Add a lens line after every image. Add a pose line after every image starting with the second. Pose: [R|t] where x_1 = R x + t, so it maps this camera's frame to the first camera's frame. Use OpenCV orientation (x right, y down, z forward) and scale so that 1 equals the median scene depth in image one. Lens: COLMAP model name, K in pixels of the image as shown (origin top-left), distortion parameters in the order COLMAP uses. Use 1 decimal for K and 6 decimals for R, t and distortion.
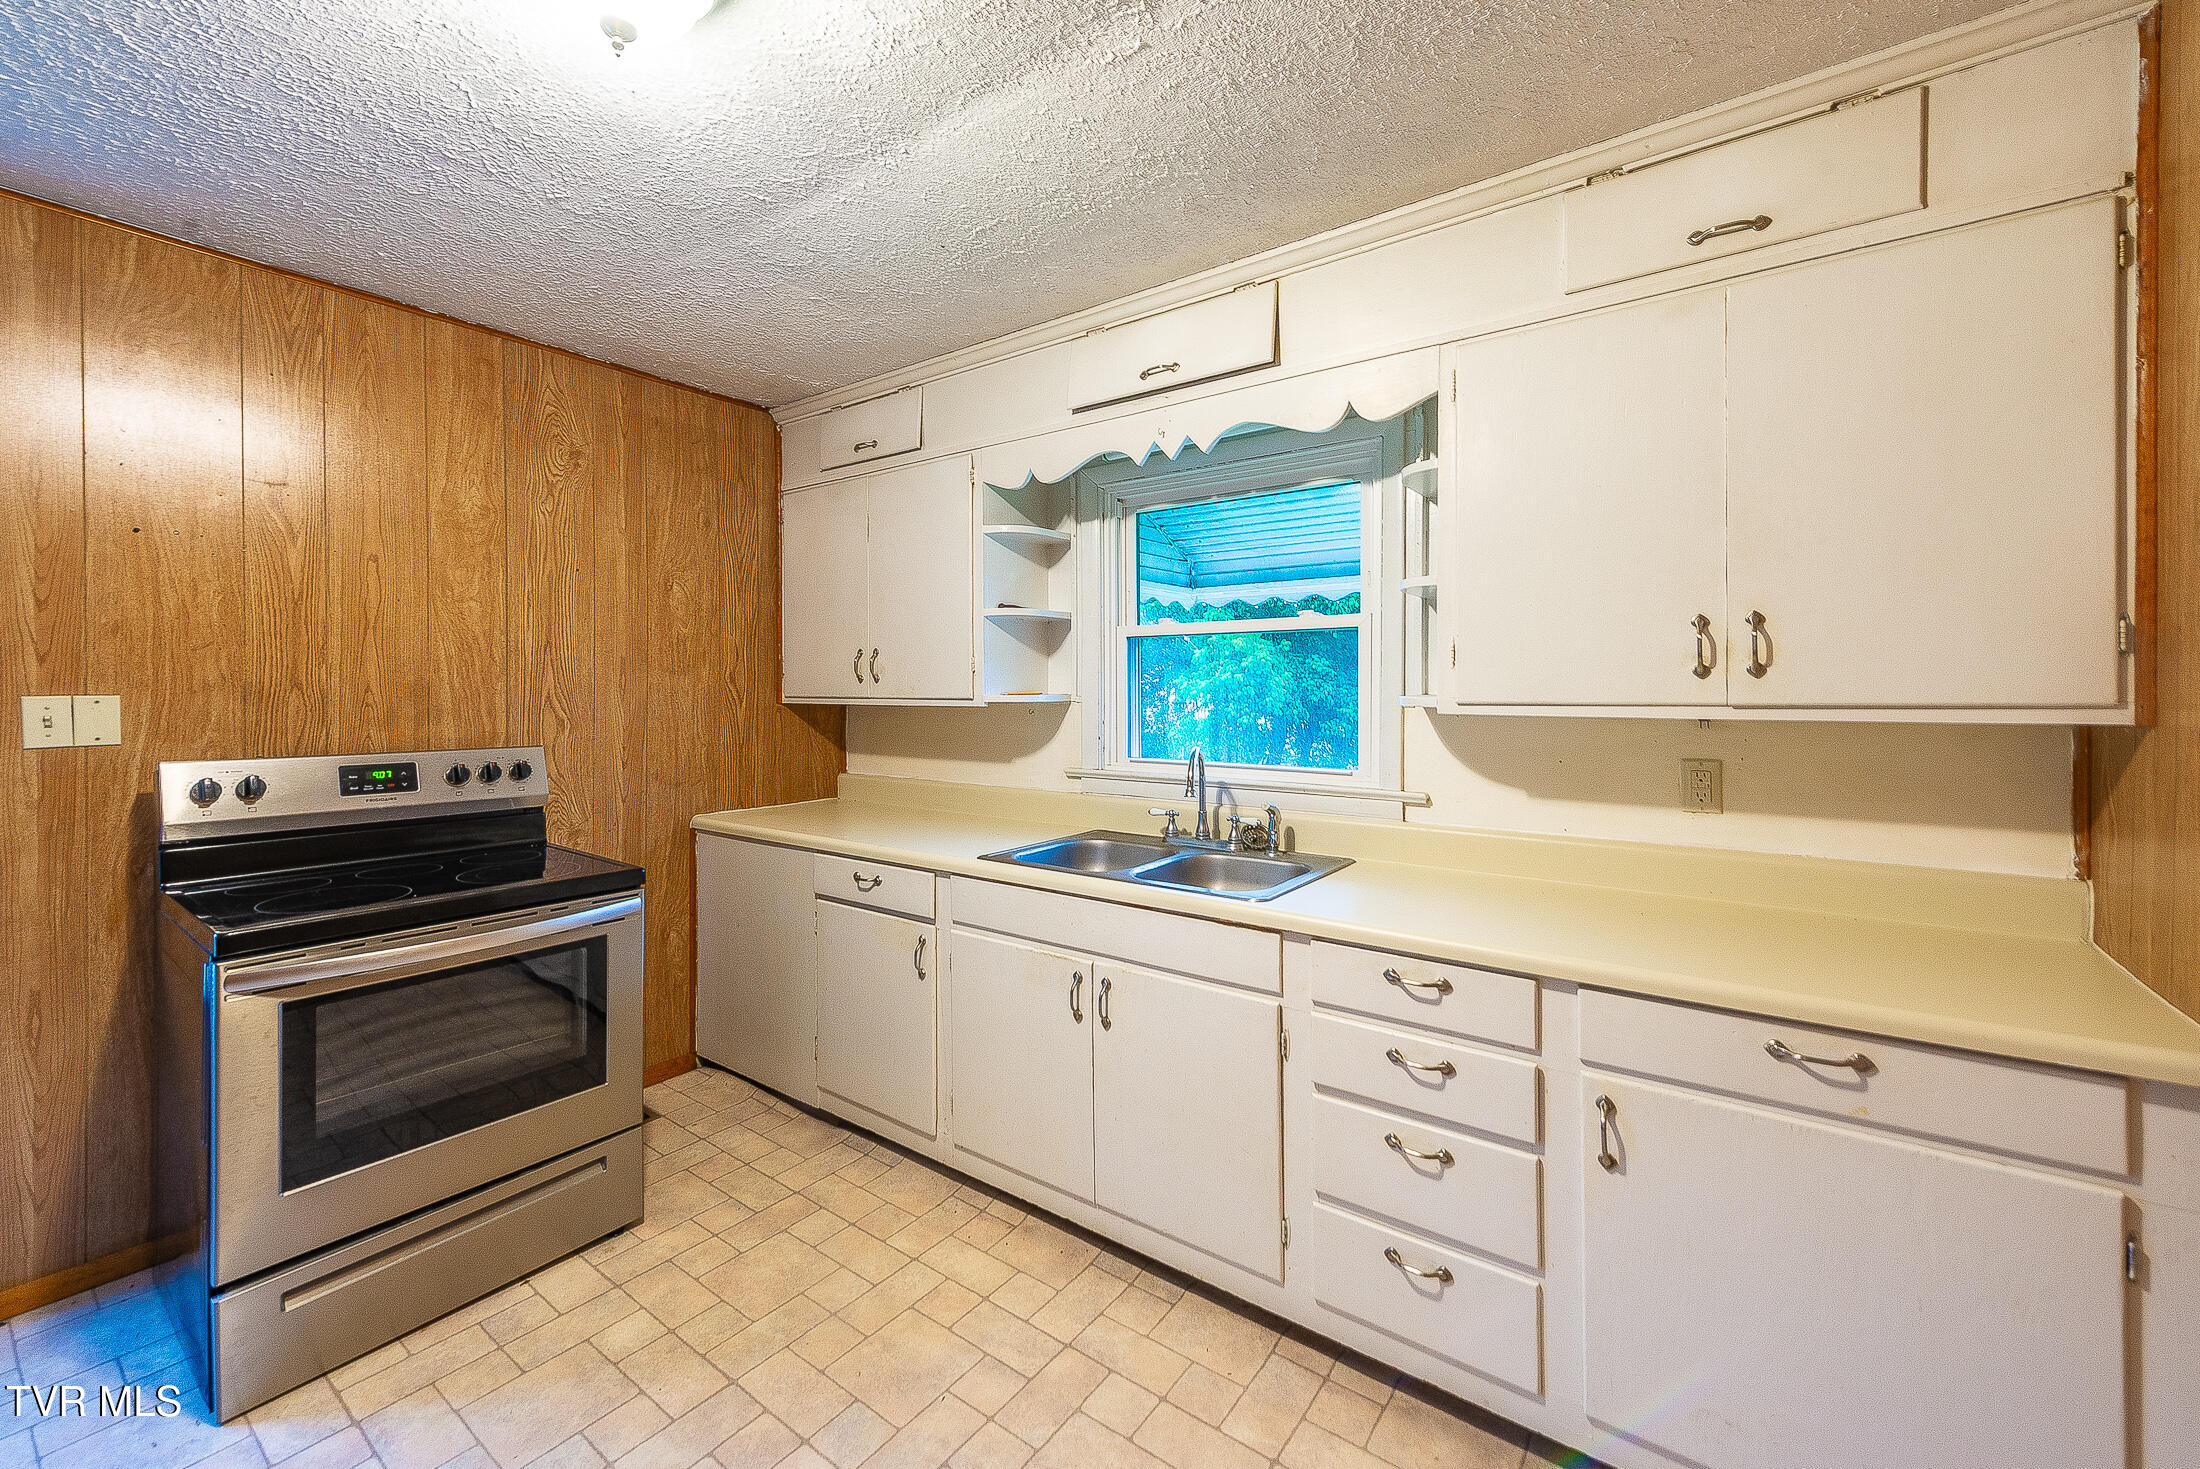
lens RADIAL K [[870.0, 0, 1061.5], [0, 870.0, 691.1], [0, 0, 1]] dist [0.012166, -0.003276]
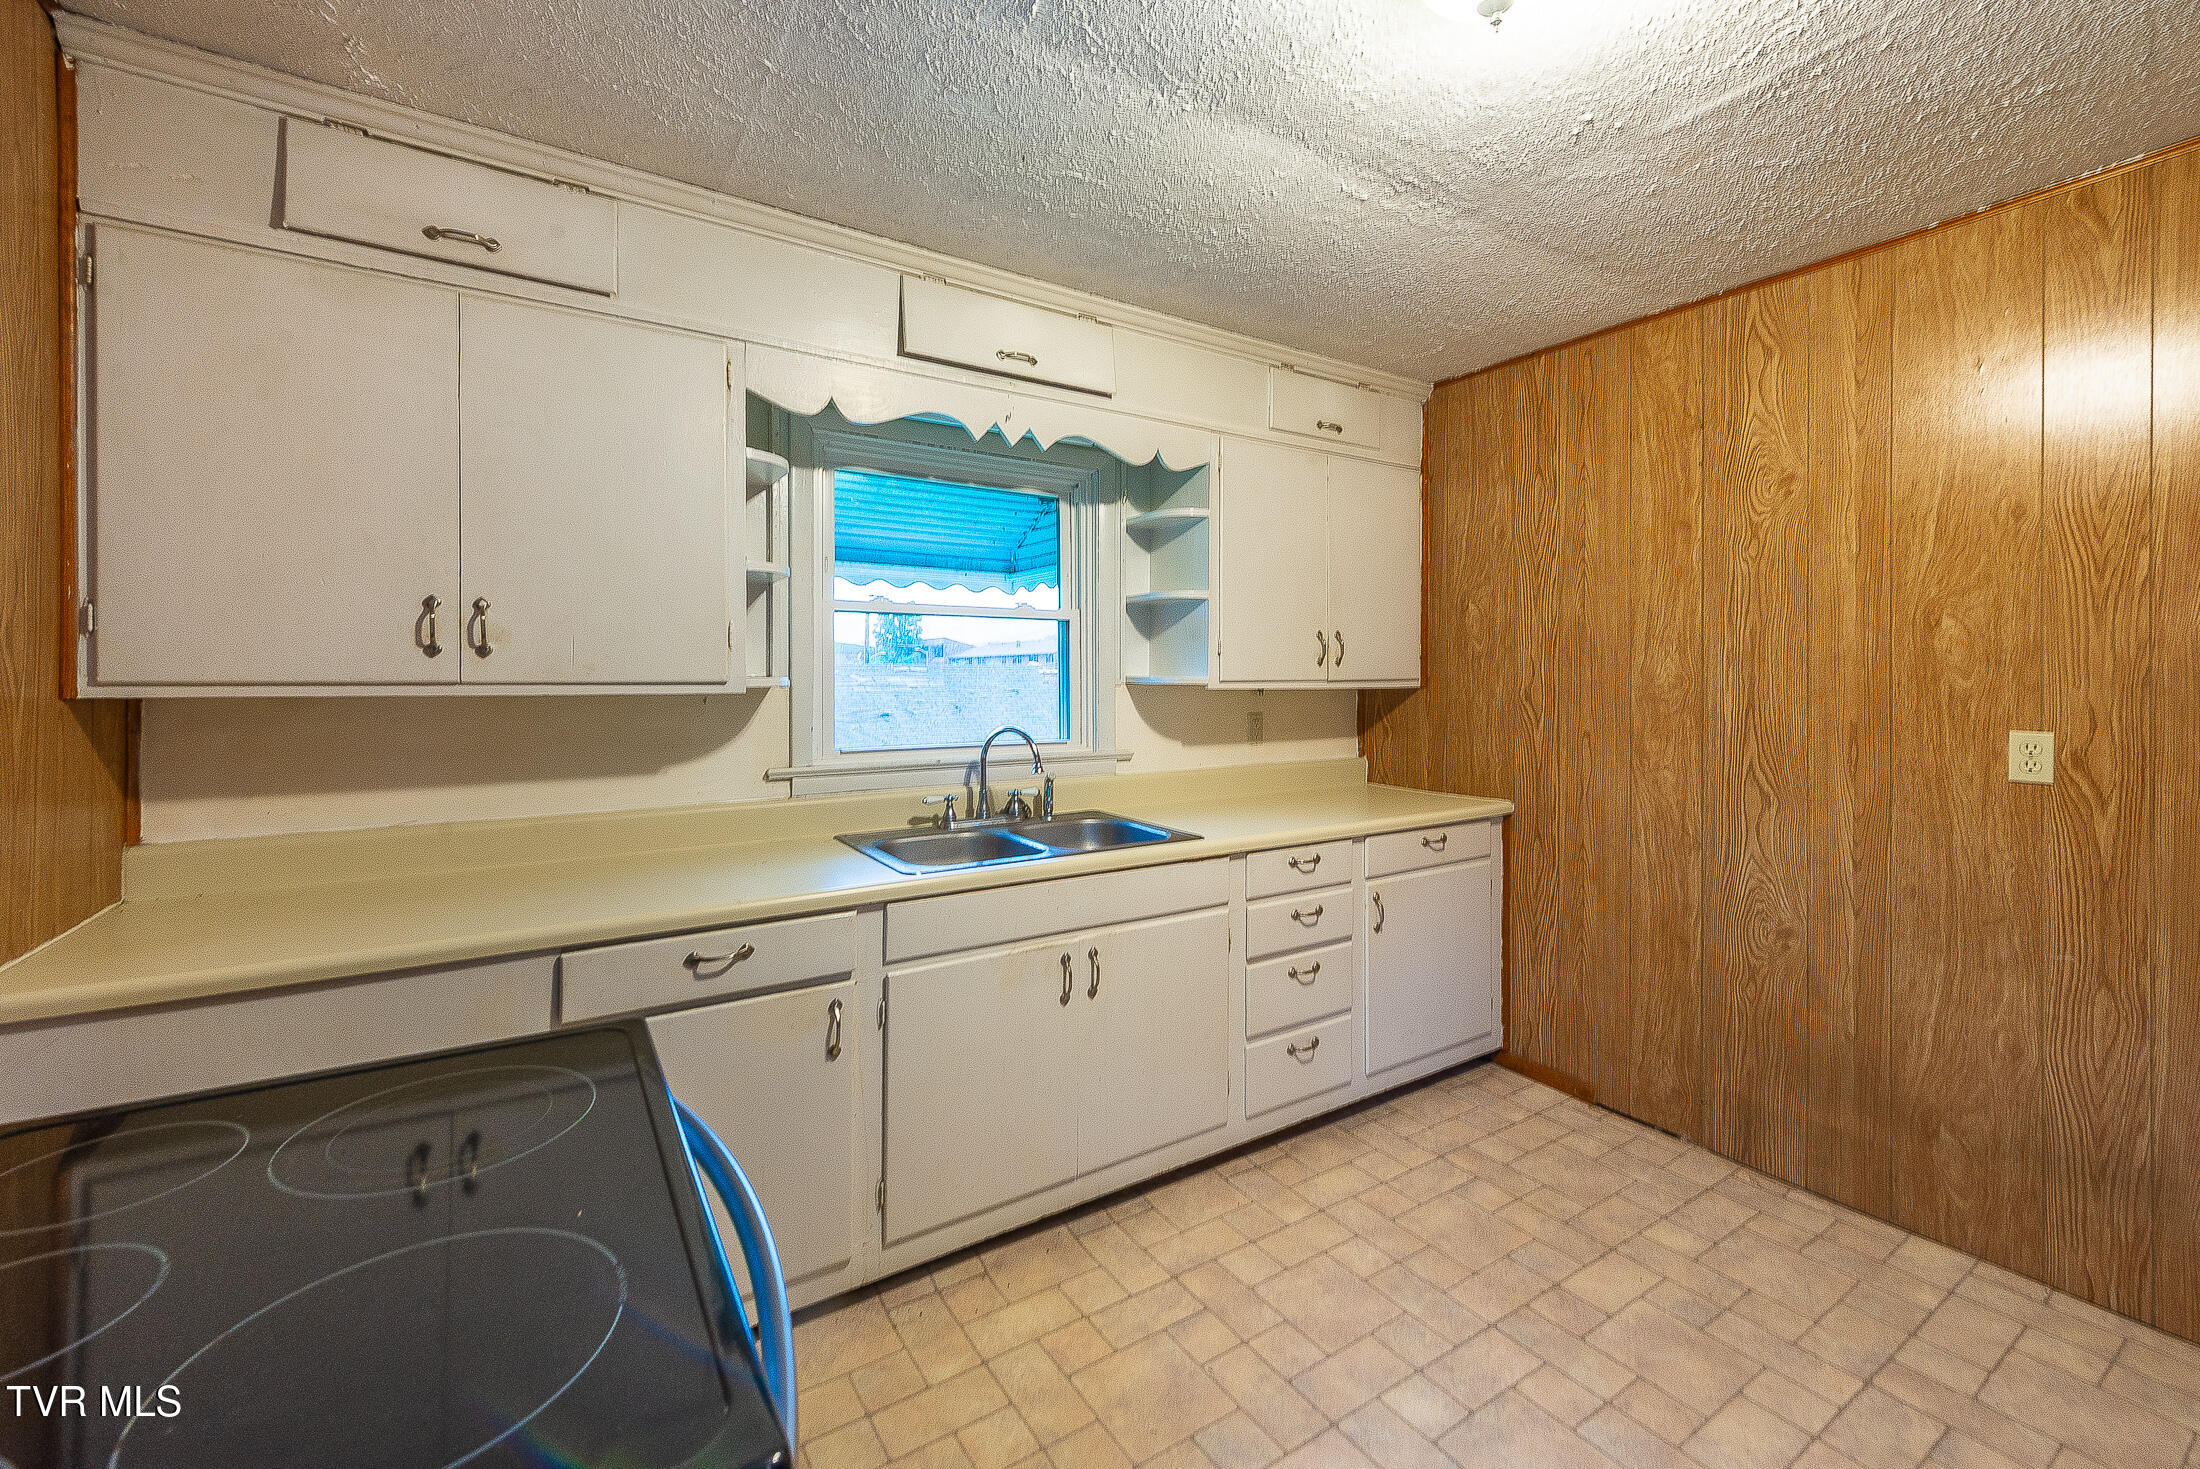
lens RADIAL K [[870.0, 0, 1130.3], [0, 870.0, 675.1], [0, 0, 1]] dist [0.012166, -0.003276]
pose [[0.356699, 0.001782, 0.934218, -0.828530], [0.001431, 0.999996, -0.002454, 0.006146], [-0.934218, 0.002212, 0.356695, 0.539278]]
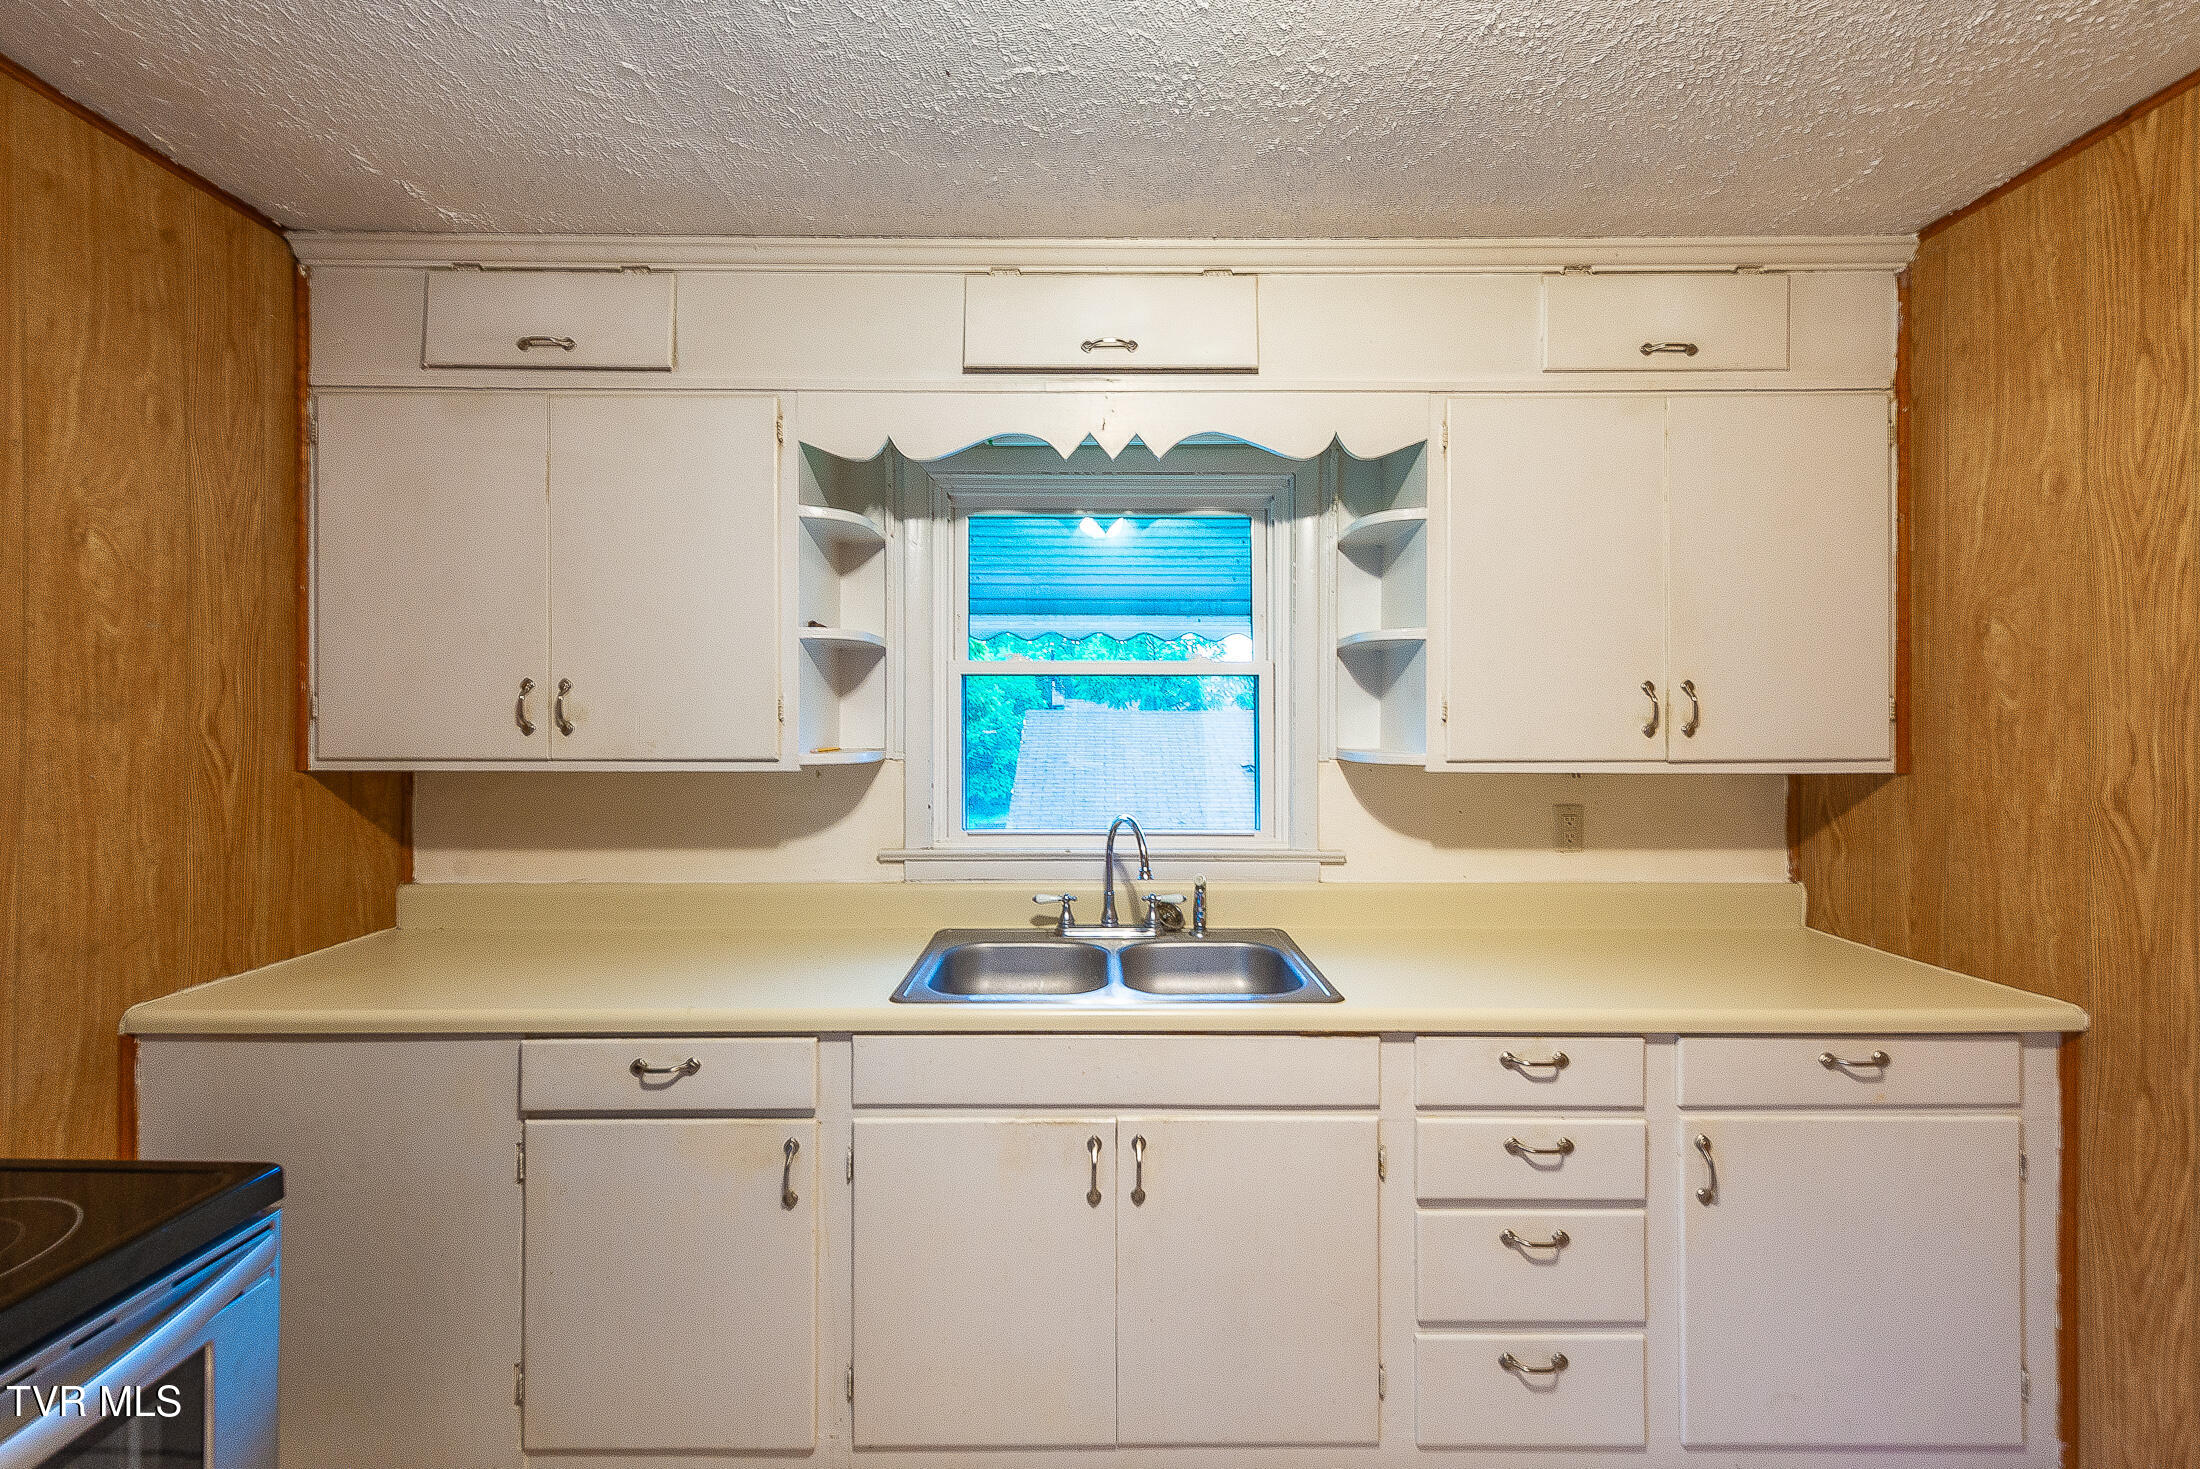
lens RADIAL K [[927.0, 0, 1103.3], [0, 927.0, 717.2], [0, 0, 1]] dist [0.009993, -0.002655]
pose [[0.798518, 0.003894, 0.601958, -0.418184], [0.000032, 0.999979, -0.006511, -0.024360], [-0.601971, 0.005219, 0.798501, 0.346312]]
